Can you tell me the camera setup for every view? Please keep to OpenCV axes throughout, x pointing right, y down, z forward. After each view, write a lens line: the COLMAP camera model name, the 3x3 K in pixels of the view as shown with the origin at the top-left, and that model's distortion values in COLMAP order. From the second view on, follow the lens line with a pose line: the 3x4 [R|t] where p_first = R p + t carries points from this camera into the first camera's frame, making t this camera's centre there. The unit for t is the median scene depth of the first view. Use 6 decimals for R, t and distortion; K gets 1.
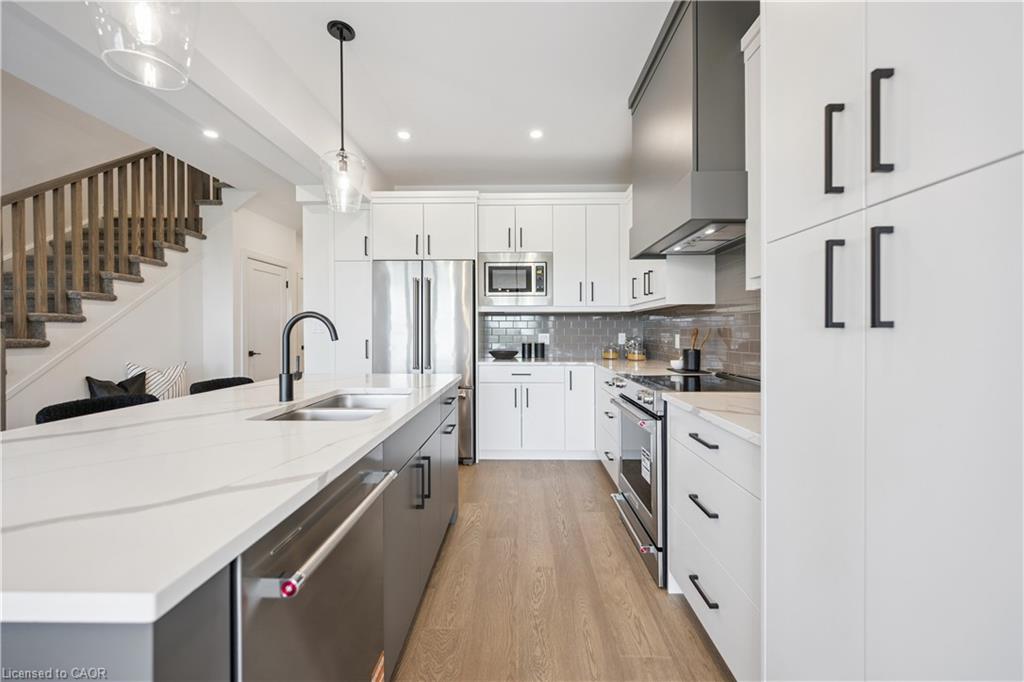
lens RADIAL K [[404.7, 0, 512.6], [0, 404.7, 337.2], [0, 0, 1]] dist [-0.001750, 0.000422]
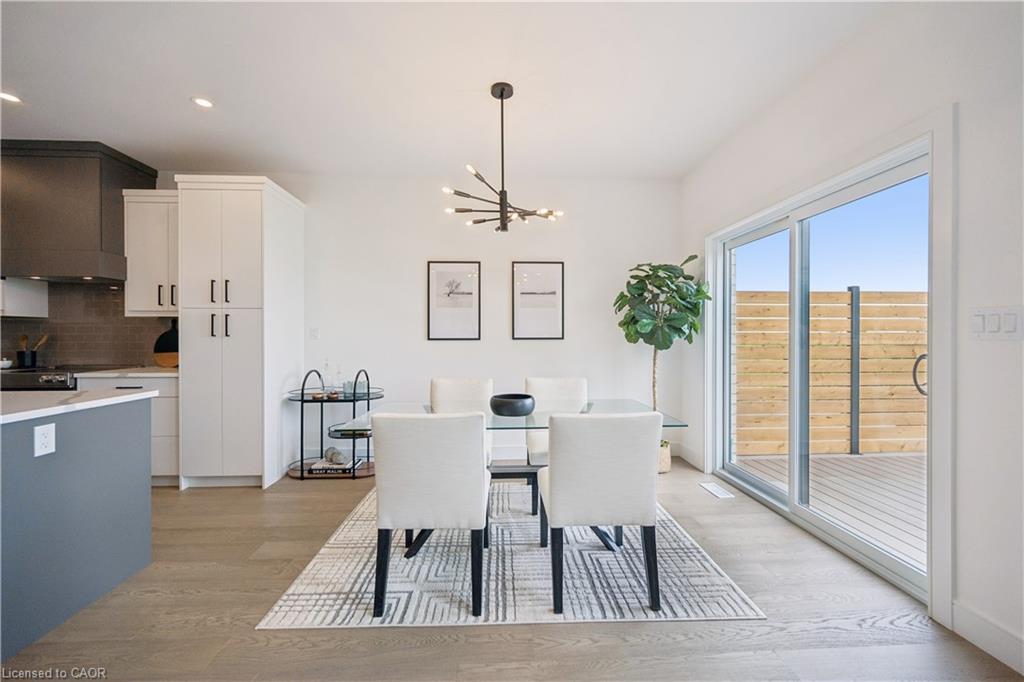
lens RADIAL K [[404.7, 0, 512.6], [0, 404.7, 337.2], [0, 0, 1]] dist [-0.001750, 0.000422]
pose [[-0.060108, -0.001647, 0.998191, -1.574213], [0.016126, 0.999867, 0.002621, 0.010033], [-0.998062, 0.016254, -0.060074, -0.795602]]
